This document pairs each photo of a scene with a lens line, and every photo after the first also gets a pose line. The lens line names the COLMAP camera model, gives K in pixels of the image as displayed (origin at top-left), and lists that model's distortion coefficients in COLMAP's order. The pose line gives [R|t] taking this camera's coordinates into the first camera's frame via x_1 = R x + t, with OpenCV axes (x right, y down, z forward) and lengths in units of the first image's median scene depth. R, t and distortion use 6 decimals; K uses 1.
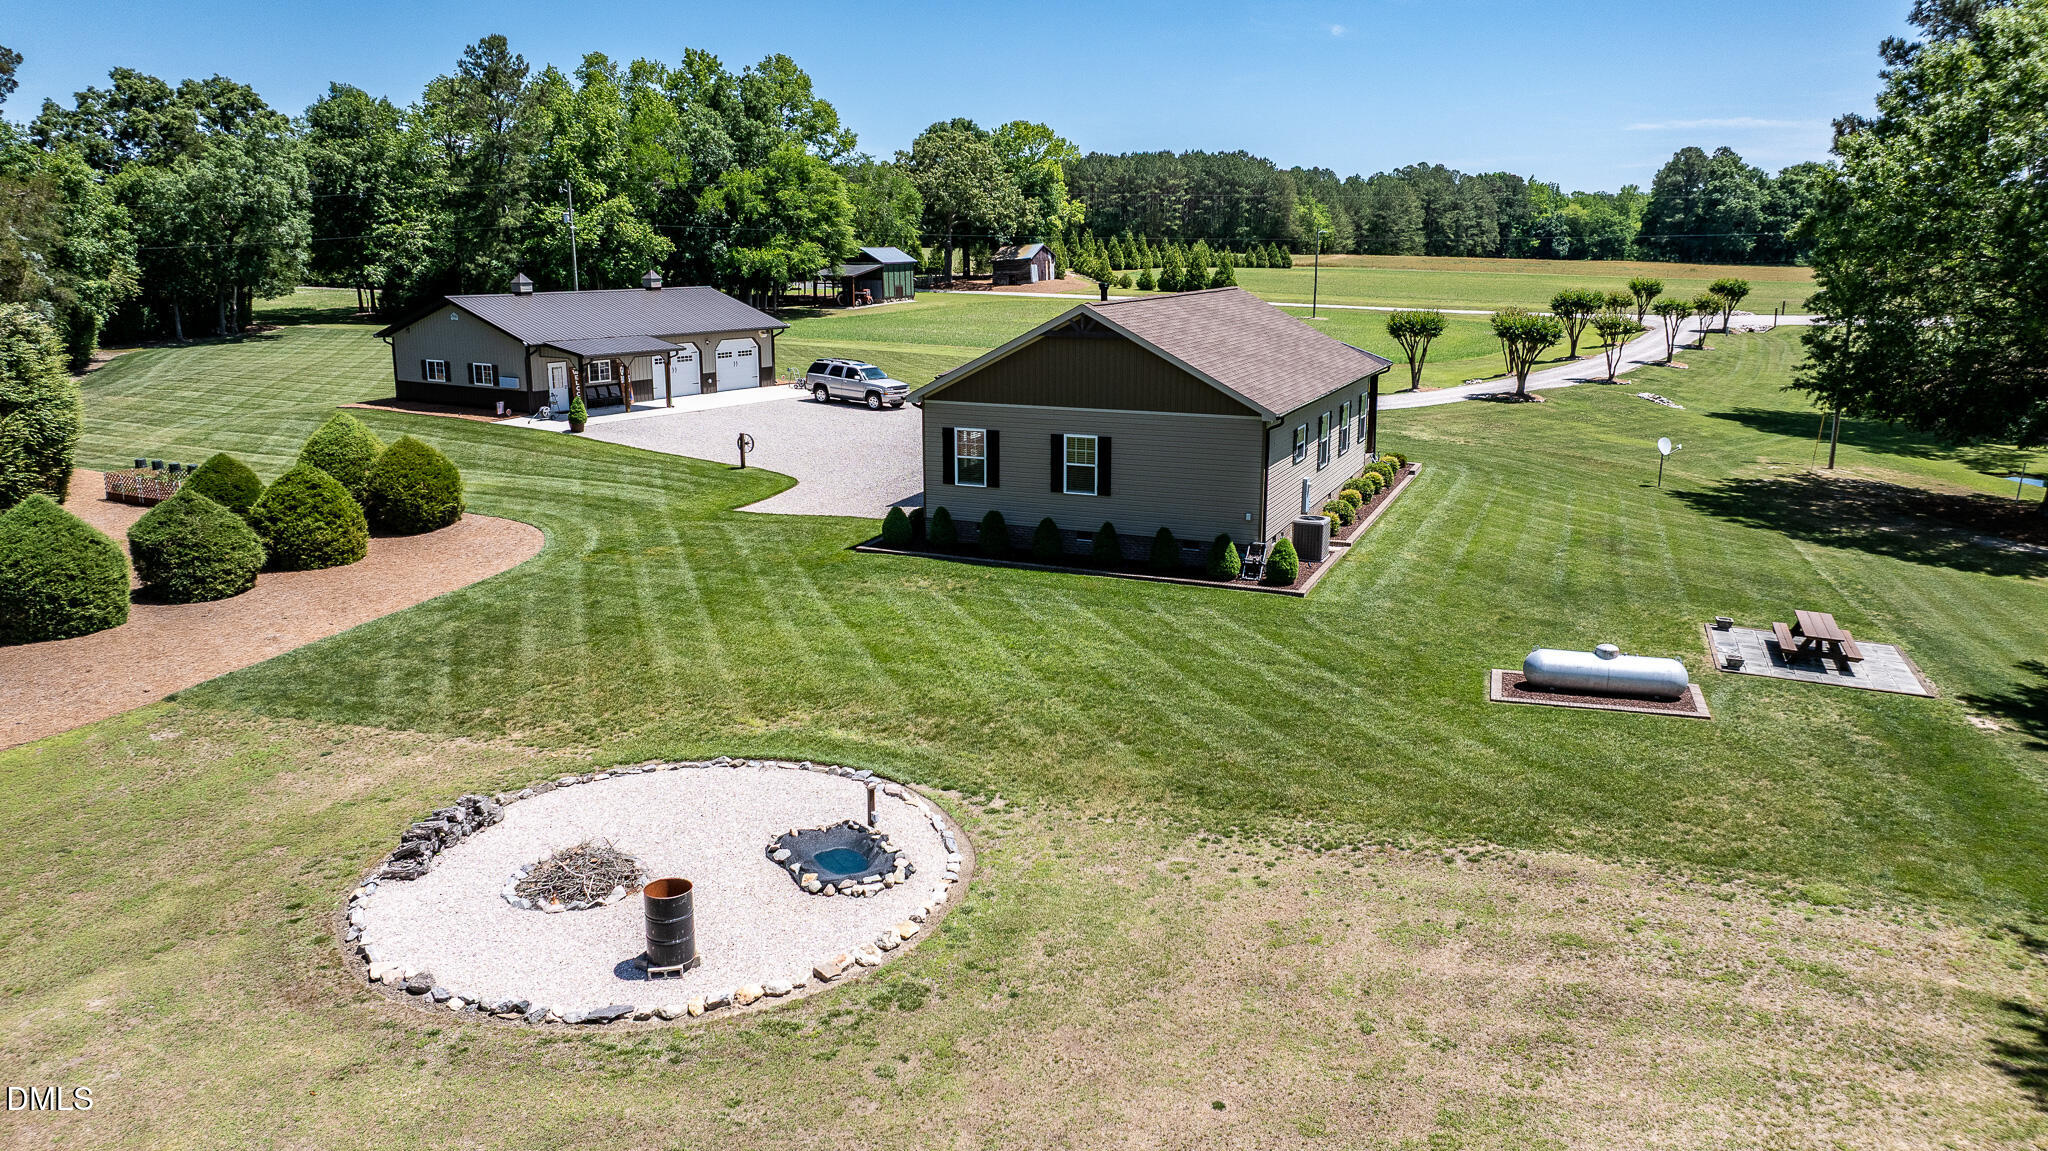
lens RADIAL K [[1468.8, 0, 1024.0], [0, 1468.8, 575.5], [0, 0, 1]] dist [-0.025565, 0.003763]
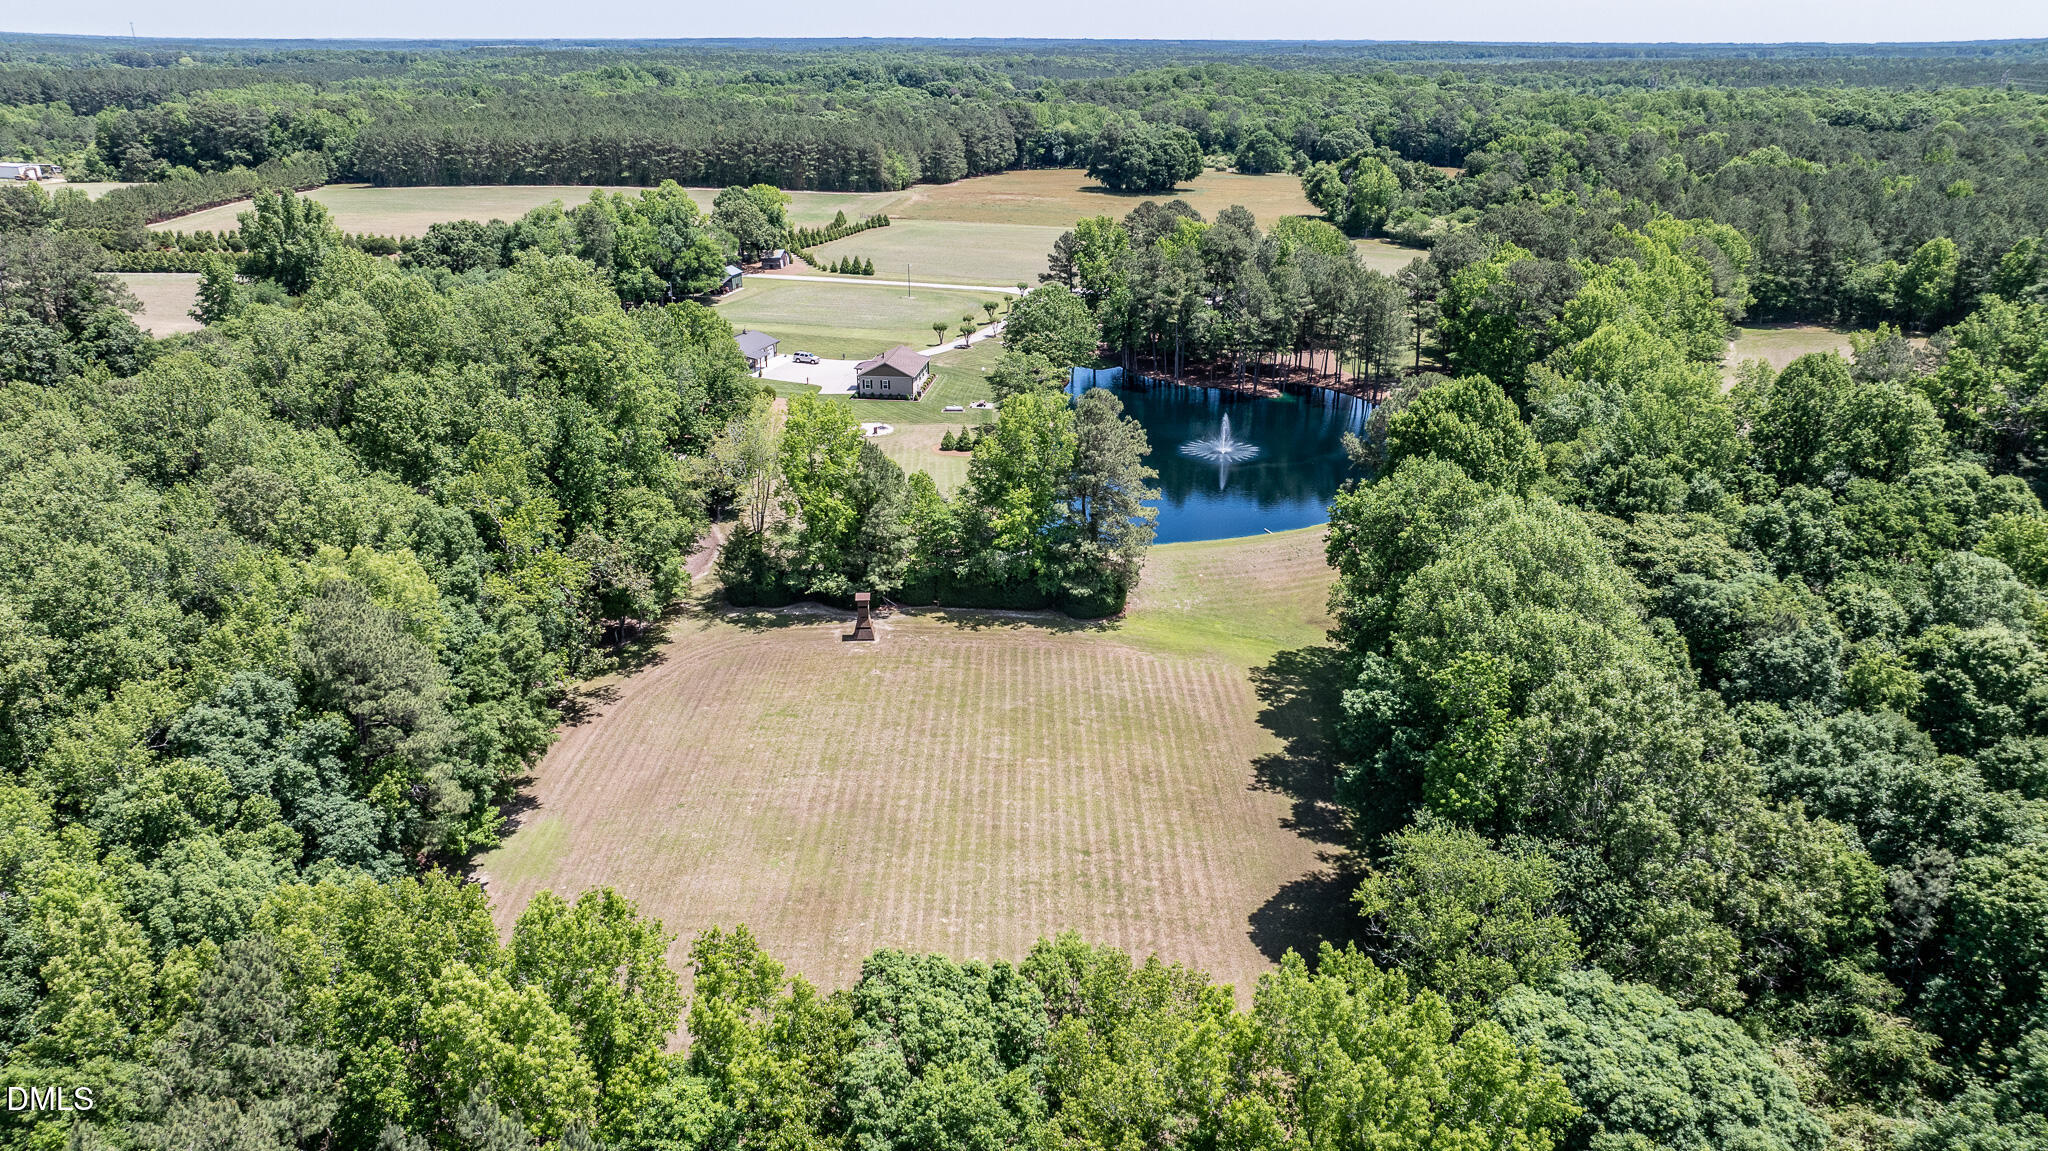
lens RADIAL K [[1468.8, 0, 1024.0], [0, 1468.8, 575.5], [0, 0, 1]] dist [-0.025565, 0.003763]
pose [[0.960408, -0.098652, 0.260545, -0.365124], [0.064443, 0.988509, 0.136740, -0.027393], [-0.271041, -0.114536, 0.955729, -1.749795]]
